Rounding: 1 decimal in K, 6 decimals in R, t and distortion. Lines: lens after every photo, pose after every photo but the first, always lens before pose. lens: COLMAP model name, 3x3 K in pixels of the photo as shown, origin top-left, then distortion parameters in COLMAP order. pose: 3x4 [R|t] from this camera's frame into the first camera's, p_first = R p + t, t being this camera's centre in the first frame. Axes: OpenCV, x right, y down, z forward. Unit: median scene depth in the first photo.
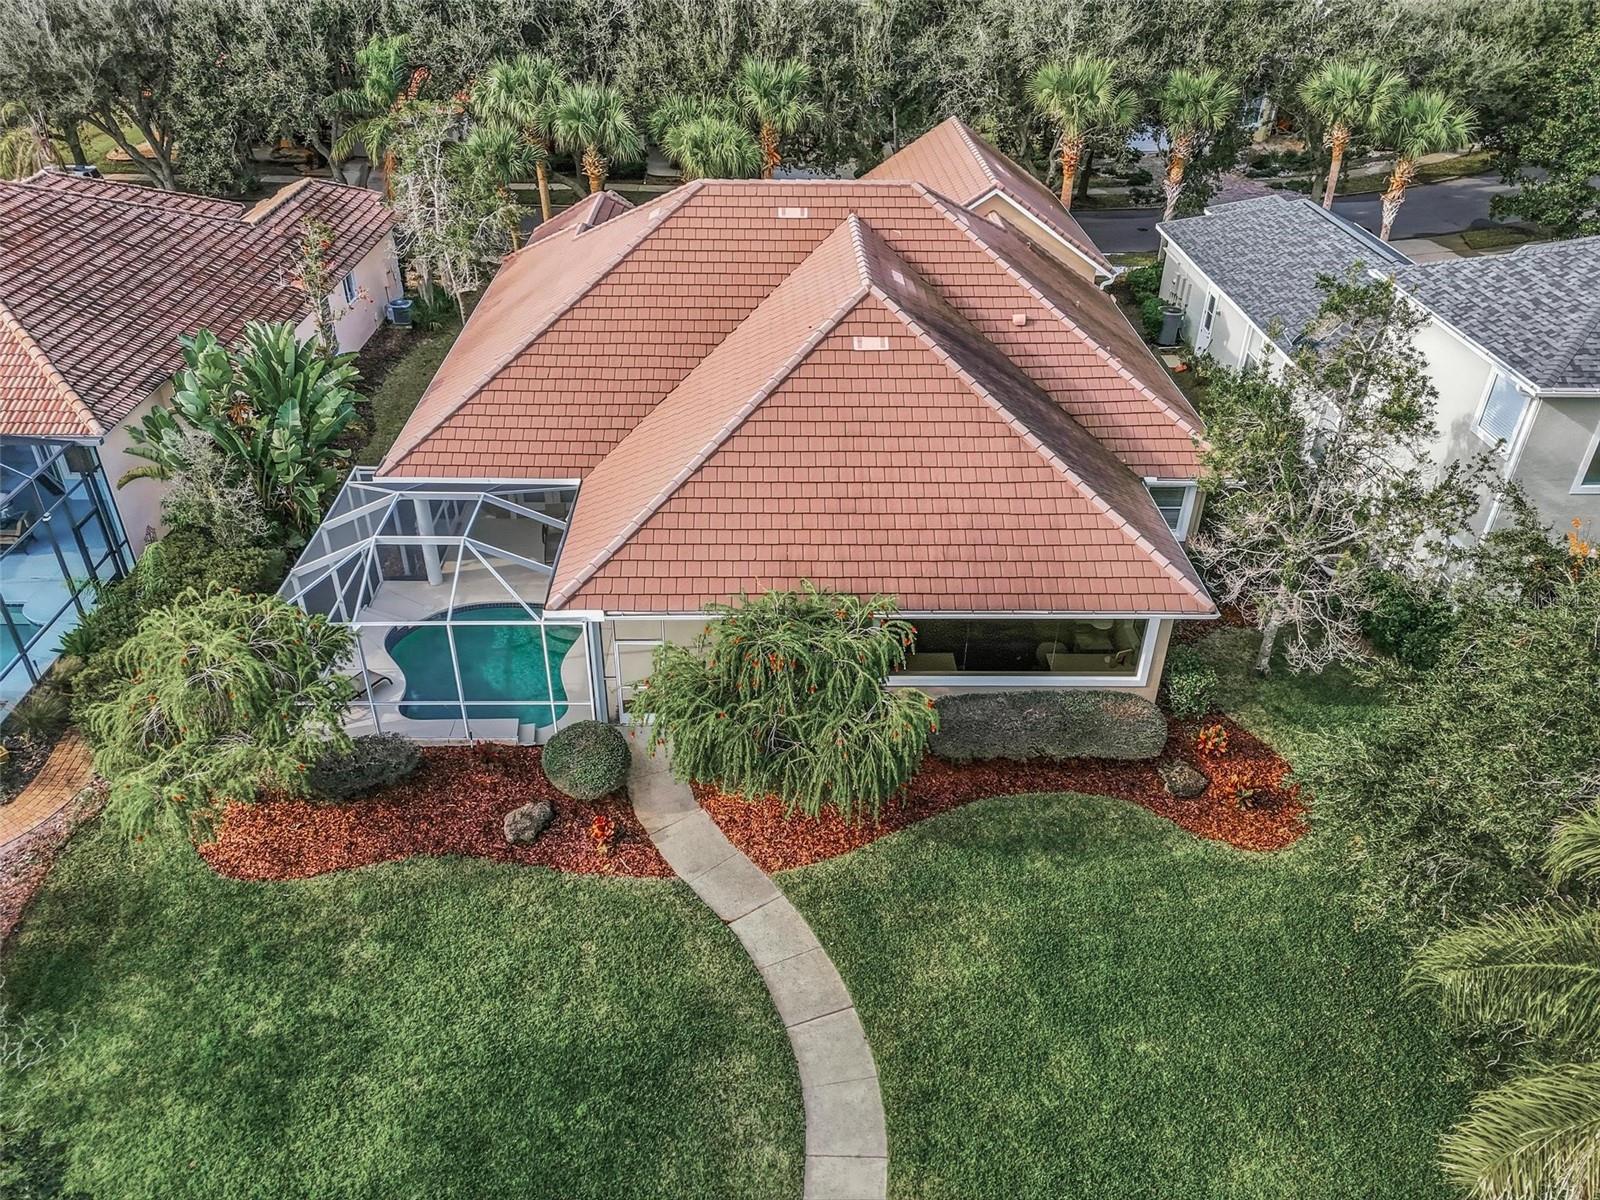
lens RADIAL K [[1196.7, 0, 811.1], [0, 1196.7, 606.5], [0, 0, 1]] dist [0.057802, -0.044739]
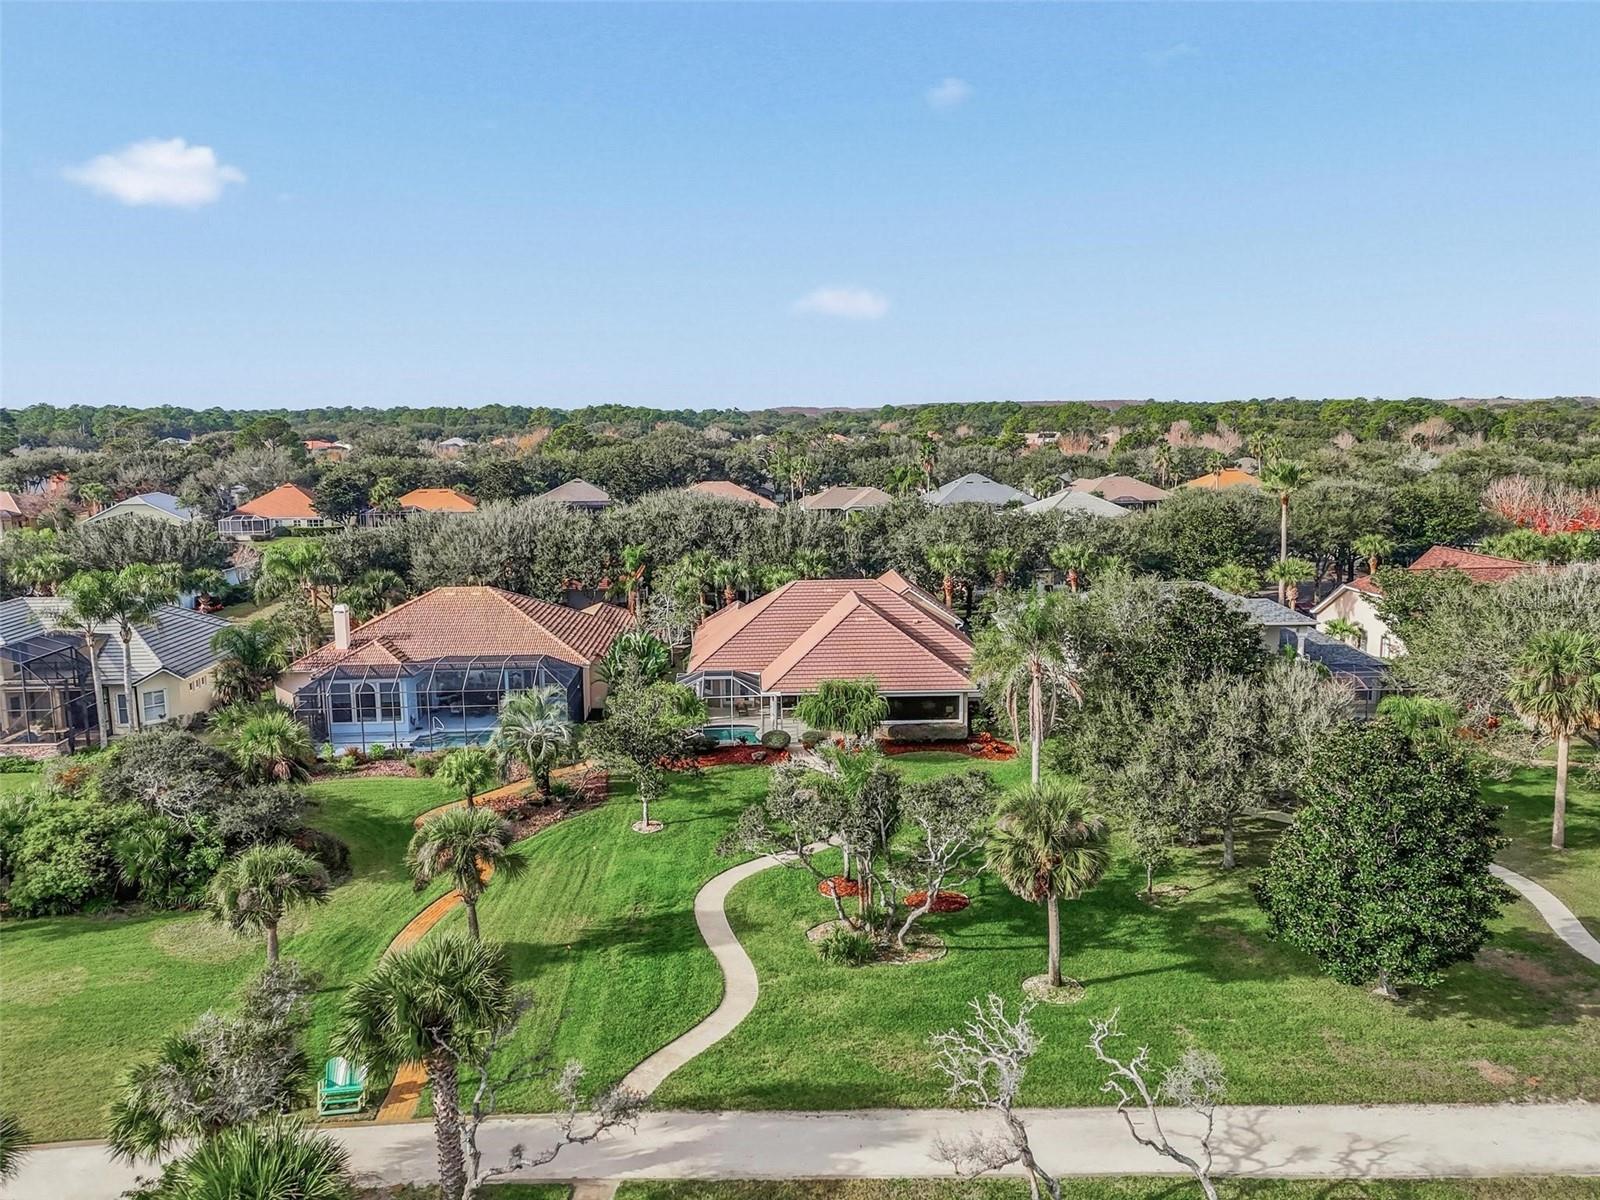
lens RADIAL K [[1196.7, 0, 798.2], [0, 1196.7, 600.6], [0, 0, 1]] dist [0.057802, -0.044739]
pose [[0.999571, -0.027618, 0.009713, -0.079250], [0.029168, 0.911103, -0.411146, 0.561464], [0.002505, 0.411253, 0.911518, -1.008962]]
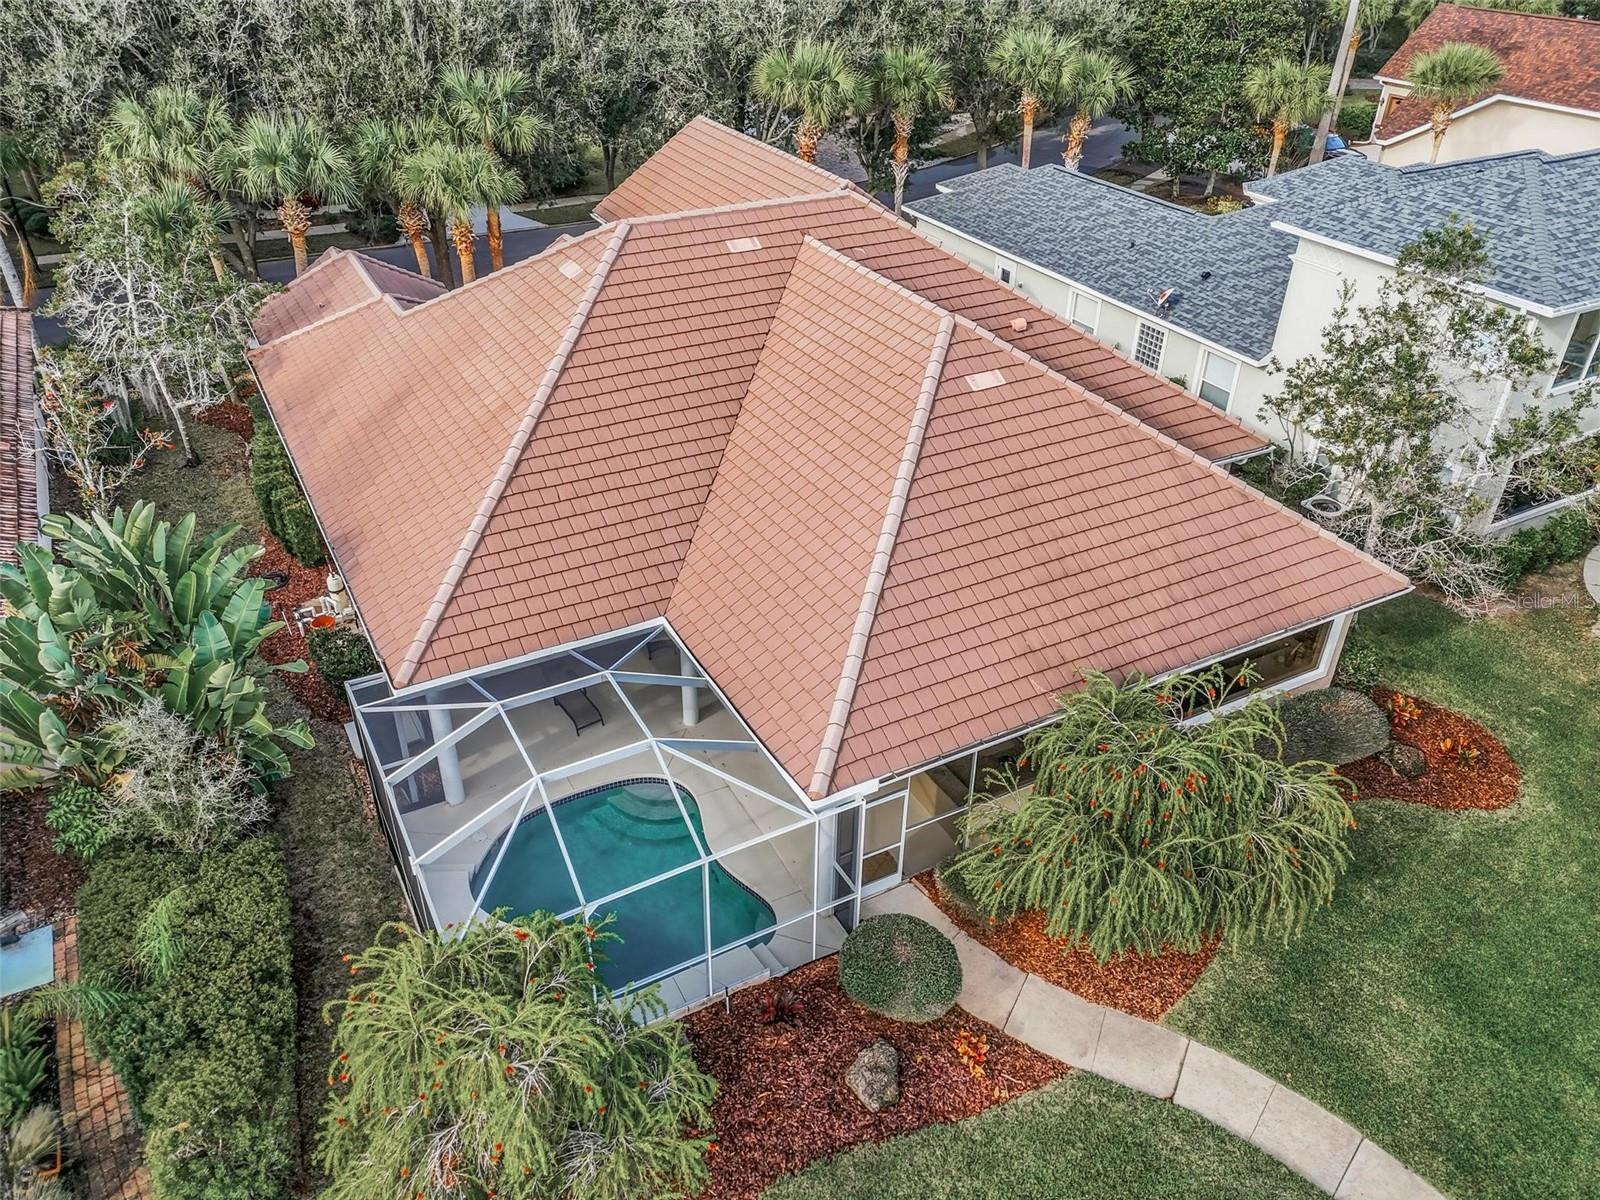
lens RADIAL K [[1196.7, 0, 796.9], [0, 1196.7, 598.1], [0, 0, 1]] dist [0.057802, -0.044739]
pose [[0.886345, -0.251733, 0.388616, -0.268842], [0.250916, 0.966513, 0.053794, -0.089676], [-0.389144, 0.049830, 0.919828, 0.162062]]
